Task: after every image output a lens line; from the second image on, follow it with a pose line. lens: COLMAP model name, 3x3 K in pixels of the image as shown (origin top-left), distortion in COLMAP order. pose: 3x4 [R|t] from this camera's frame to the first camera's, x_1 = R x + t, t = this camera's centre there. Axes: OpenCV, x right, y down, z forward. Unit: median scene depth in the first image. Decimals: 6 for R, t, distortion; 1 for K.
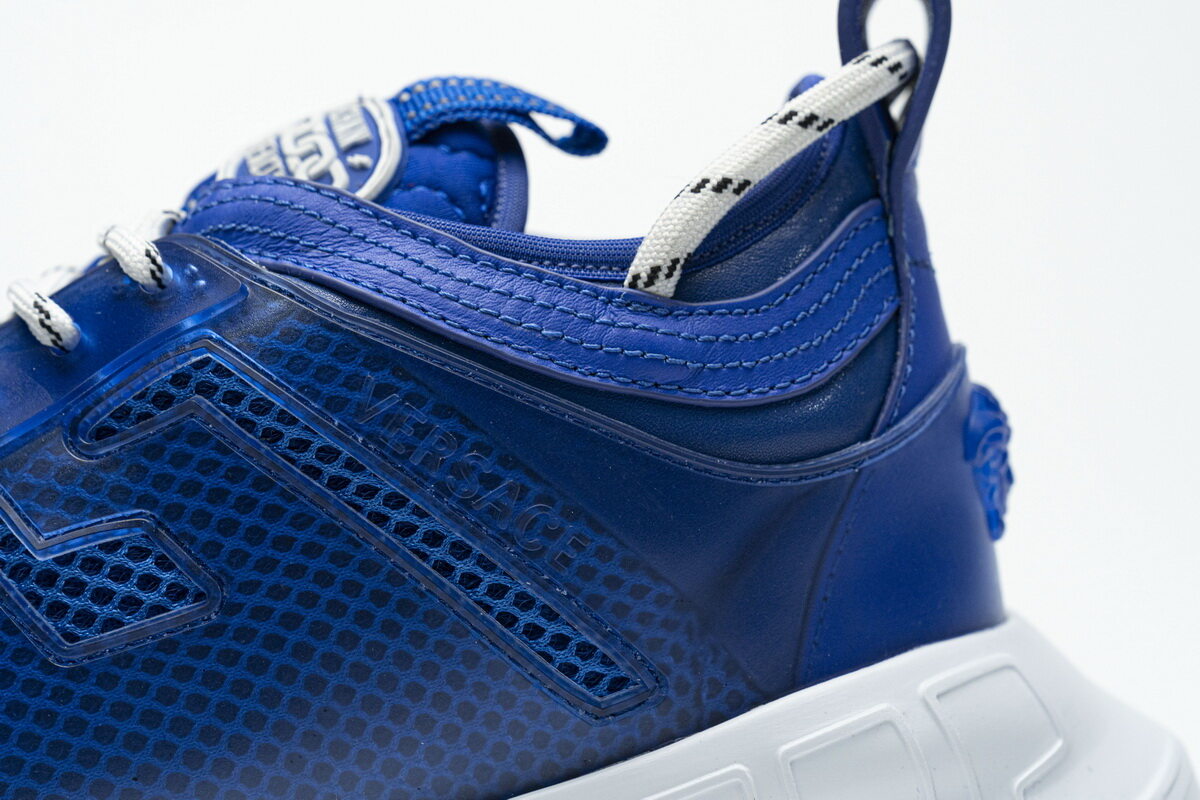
lens RADIAL K [[2367.5, 0, 594.9], [0, 2367.5, 403.2], [0, 0, 1]] dist [0.004179, 0.000000]
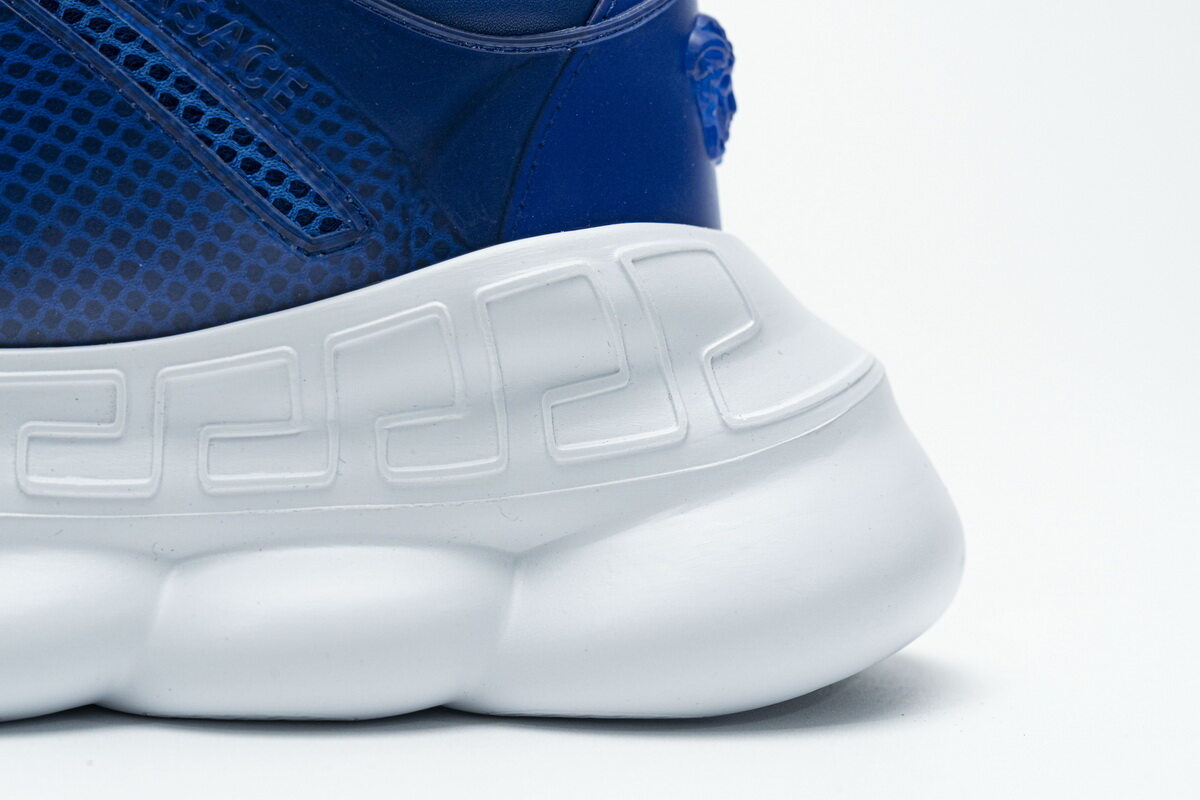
lens RADIAL K [[2367.5, 0, 597.9], [0, 2367.5, 396.4], [0, 0, 1]] dist [0.004179, 0.000000]
pose [[0.998473, 0.049178, 0.025181, 0.107968], [-0.048713, 0.998637, -0.018747, 0.211406], [-0.026068, 0.017491, 0.999507, -0.068360]]
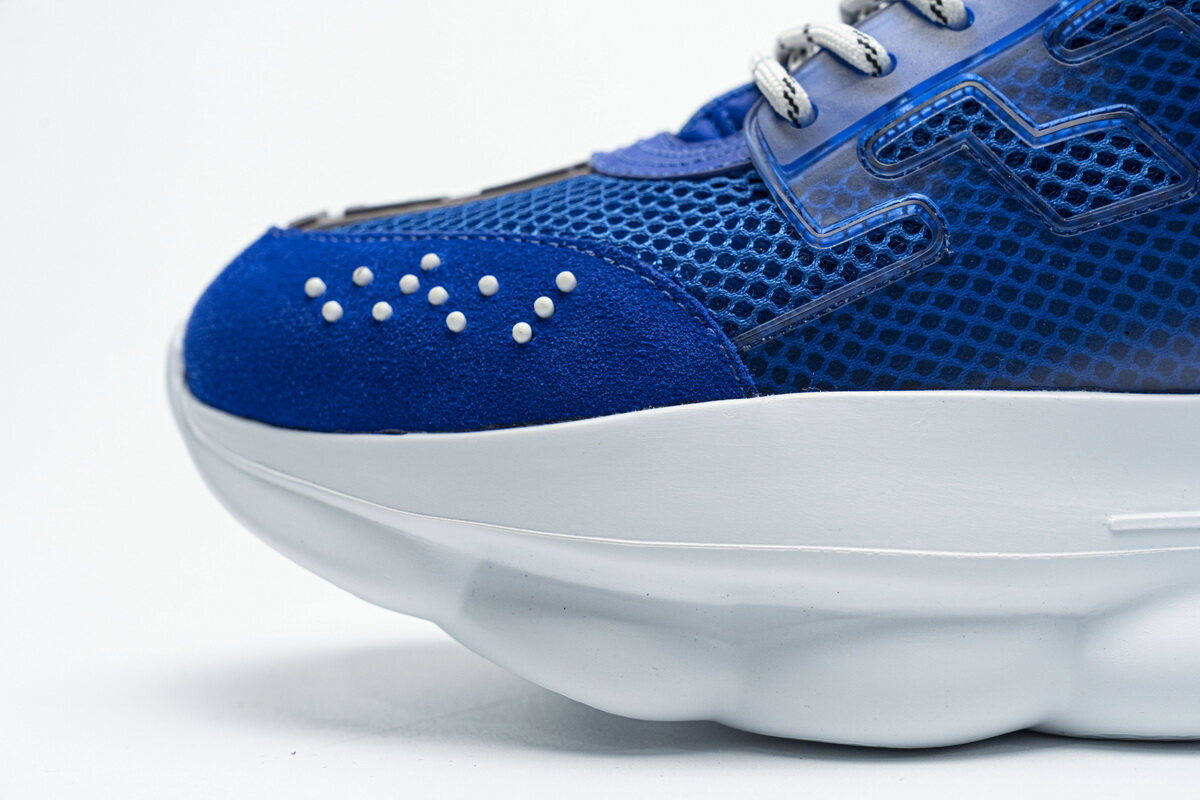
lens RADIAL K [[2367.5, 0, 605.1], [0, 2367.5, 405.3], [0, 0, 1]] dist [0.004179, 0.000000]
pose [[0.997564, 0.002903, -0.069693, -0.359759], [-0.002869, 0.999996, 0.000586, 0.190293], [0.069694, -0.000385, 0.997568, -0.166117]]
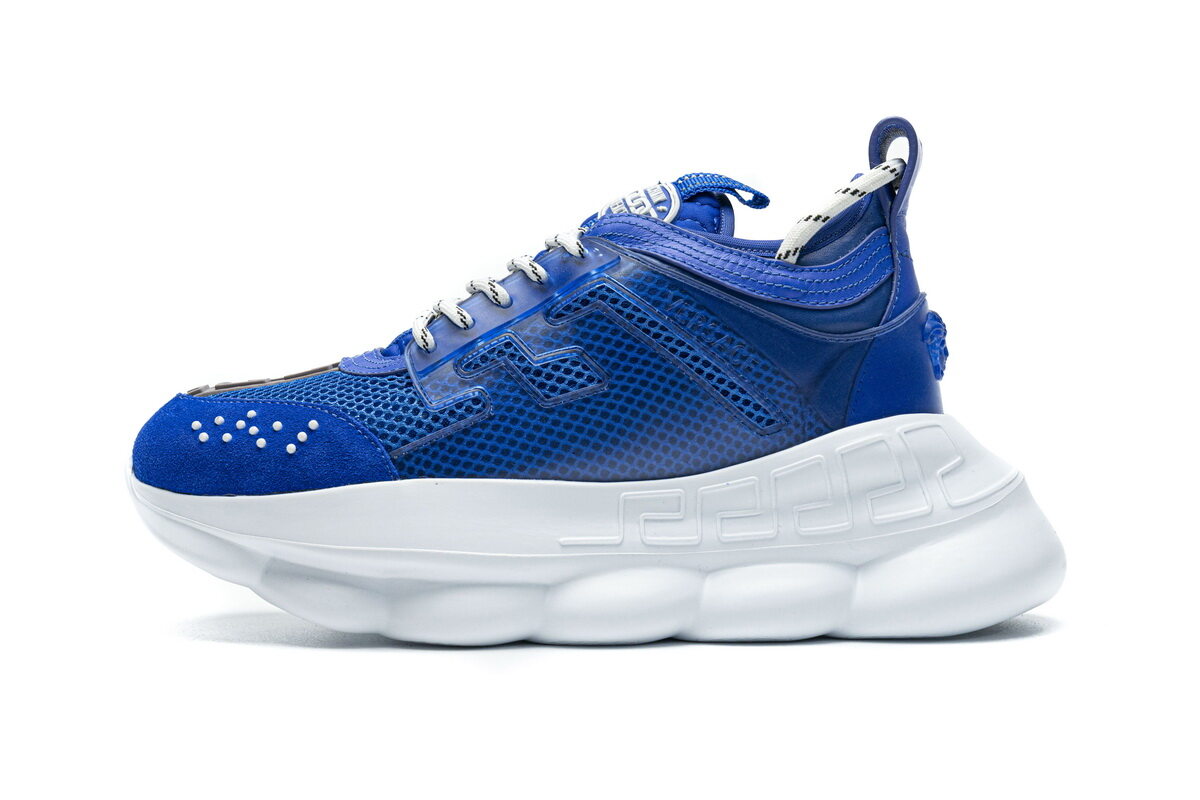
lens RADIAL K [[2367.5, 0, 605.8], [0, 2367.5, 408.1], [0, 0, 1]] dist [0.004179, 0.000000]
pose [[0.998133, 0.015105, -0.059177, -0.015006], [-0.018051, 0.998607, -0.049571, 0.228924], [0.058346, 0.050546, 0.997016, -1.429517]]
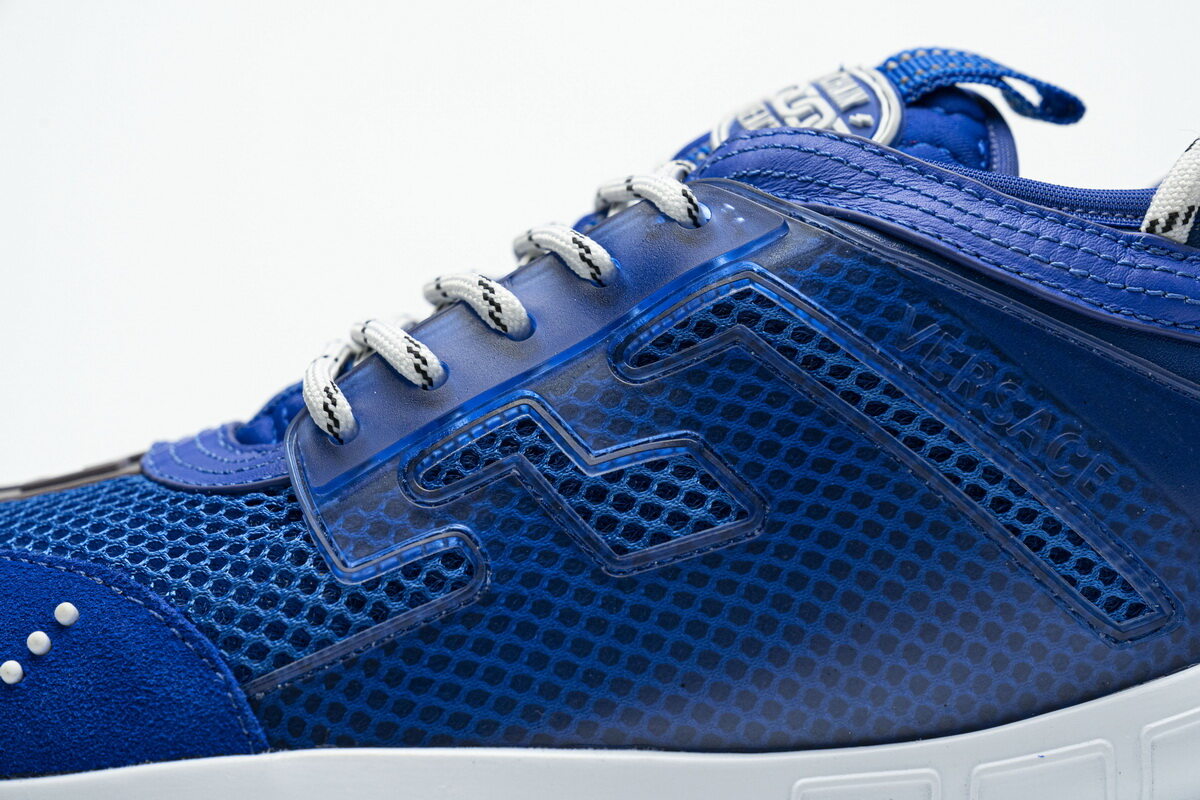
lens RADIAL K [[2367.5, 0, 611.1], [0, 2367.5, 410.9], [0, 0, 1]] dist [0.004179, 0.000000]
pose [[0.999595, 0.020774, -0.019462, -0.203623], [-0.021737, 0.998479, -0.050661, 0.089601], [0.018380, 0.051063, 0.998526, -0.047944]]
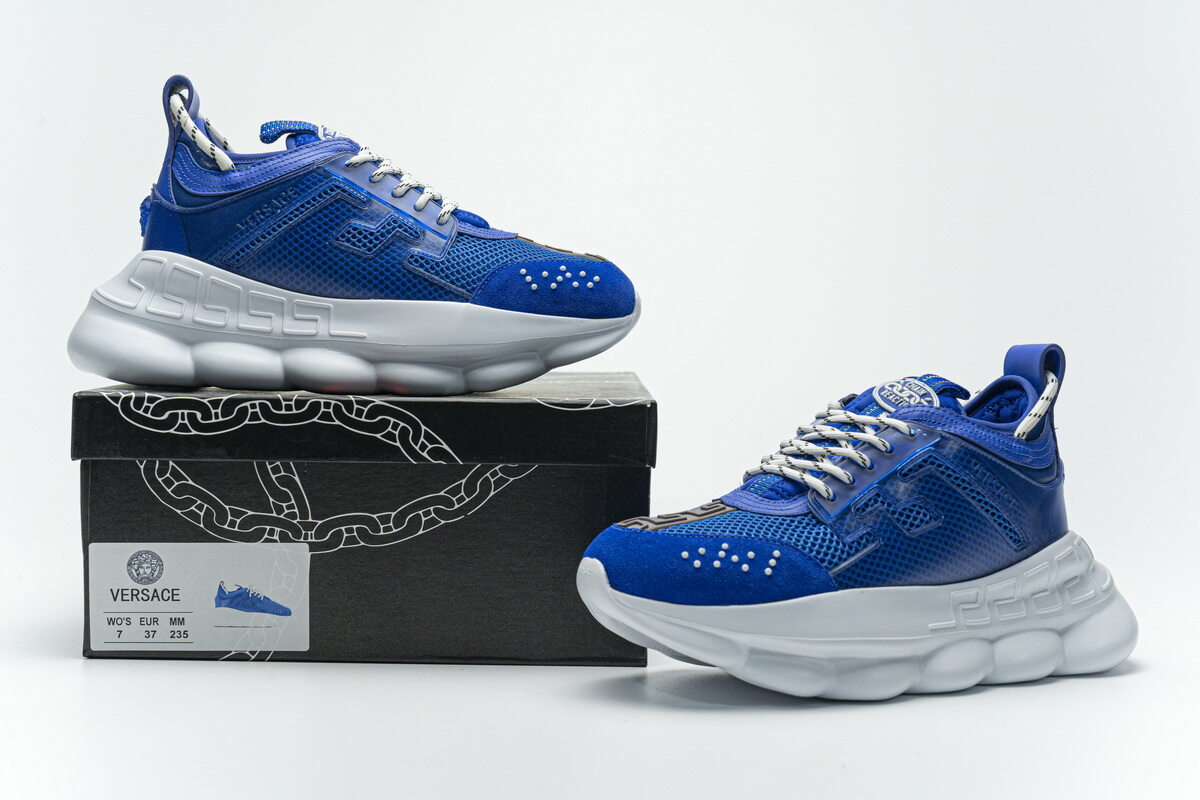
lens RADIAL K [[1882.7, 0, 604.4], [0, 1882.7, 391.5], [0, 0, 1]] dist [-0.026138, 0.000000]
pose [[0.898890, 0.023293, 0.437554, -1.918266], [0.000521, 0.998528, -0.054227, 0.041317], [-0.438174, 0.048973, 0.897555, -1.426318]]
